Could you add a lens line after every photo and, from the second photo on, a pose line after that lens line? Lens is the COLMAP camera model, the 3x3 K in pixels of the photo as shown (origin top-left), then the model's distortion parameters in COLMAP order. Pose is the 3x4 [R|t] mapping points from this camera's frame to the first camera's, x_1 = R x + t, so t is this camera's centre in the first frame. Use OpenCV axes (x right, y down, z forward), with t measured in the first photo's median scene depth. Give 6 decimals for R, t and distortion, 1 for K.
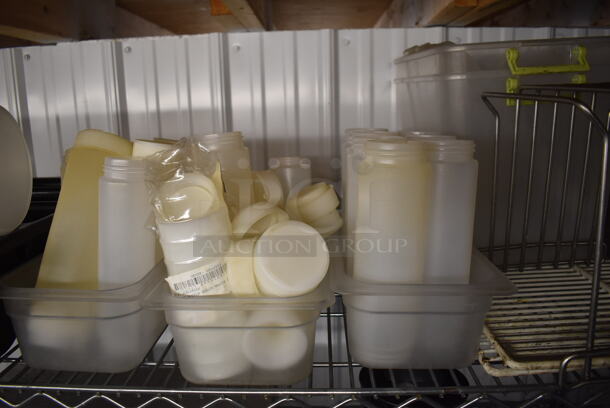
lens RADIAL K [[458.0, 0, 304.9], [0, 458.0, 223.5], [0, 0, 1]] dist [-0.080559, 0.001938]
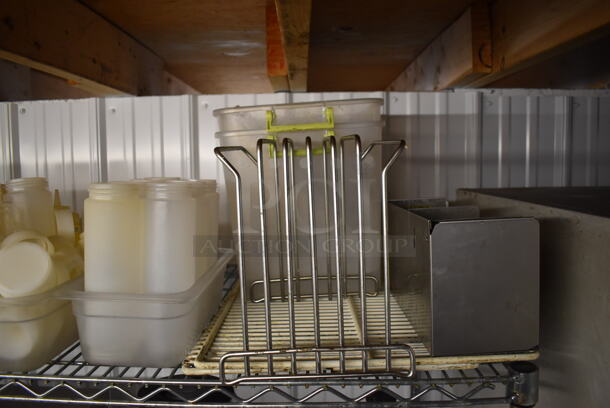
lens RADIAL K [[476.7, 0, 305.0], [0, 476.7, 204.0], [0, 0, 1]] dist [-0.087436, 0.000911]
pose [[0.999940, 0.010992, 0.000087, 0.560185], [-0.010823, 0.985885, -0.167072, 0.072616], [-0.001922, 0.167061, 0.985945, -0.239851]]
